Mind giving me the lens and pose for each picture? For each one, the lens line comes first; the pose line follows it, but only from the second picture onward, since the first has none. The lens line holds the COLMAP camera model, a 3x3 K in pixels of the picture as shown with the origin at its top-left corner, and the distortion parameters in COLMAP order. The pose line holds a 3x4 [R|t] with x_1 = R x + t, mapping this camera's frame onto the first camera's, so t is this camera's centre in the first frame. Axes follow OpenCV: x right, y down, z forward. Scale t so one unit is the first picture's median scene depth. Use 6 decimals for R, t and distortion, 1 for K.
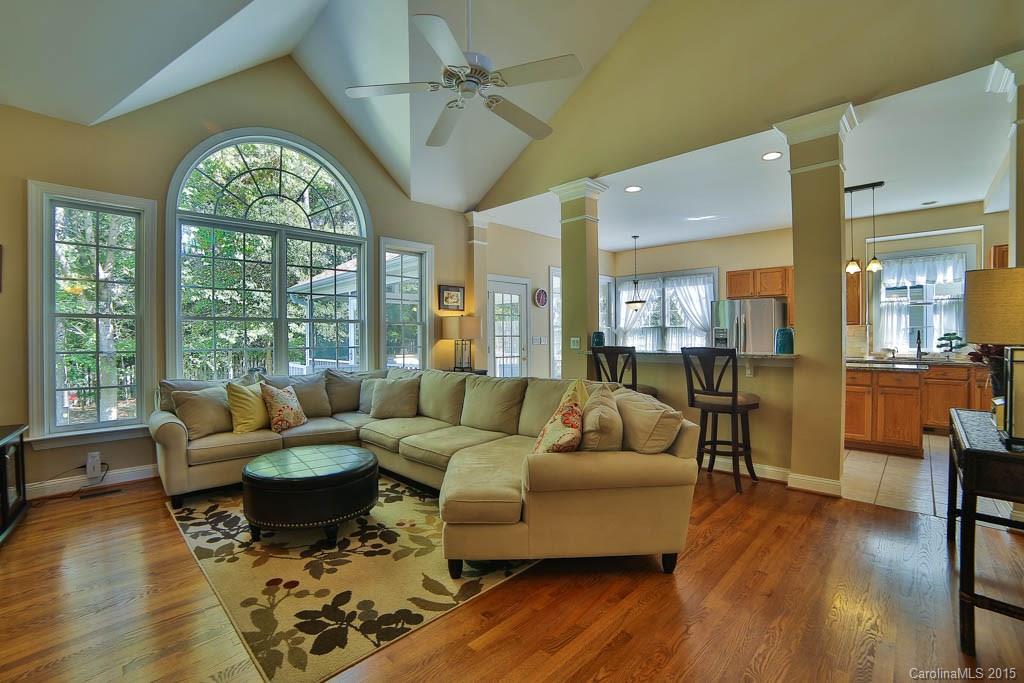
lens RADIAL K [[446.8, 0, 509.9], [0, 446.8, 339.1], [0, 0, 1]] dist [-0.105510, 0.039507]
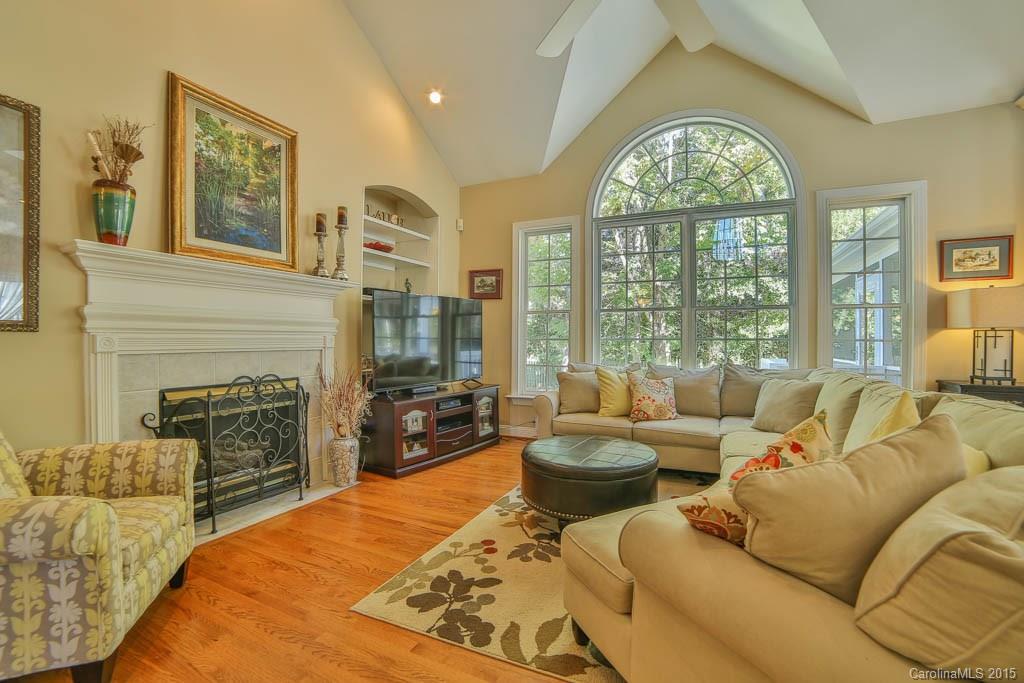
lens RADIAL K [[446.8, 0, 509.9], [0, 446.8, 339.1], [0, 0, 1]] dist [-0.105510, 0.039507]
pose [[0.328798, 0.005661, -0.944383, 0.459550], [-0.005872, 0.999975, 0.003950, 0.036717], [0.944382, 0.004247, 0.328823, 0.589217]]
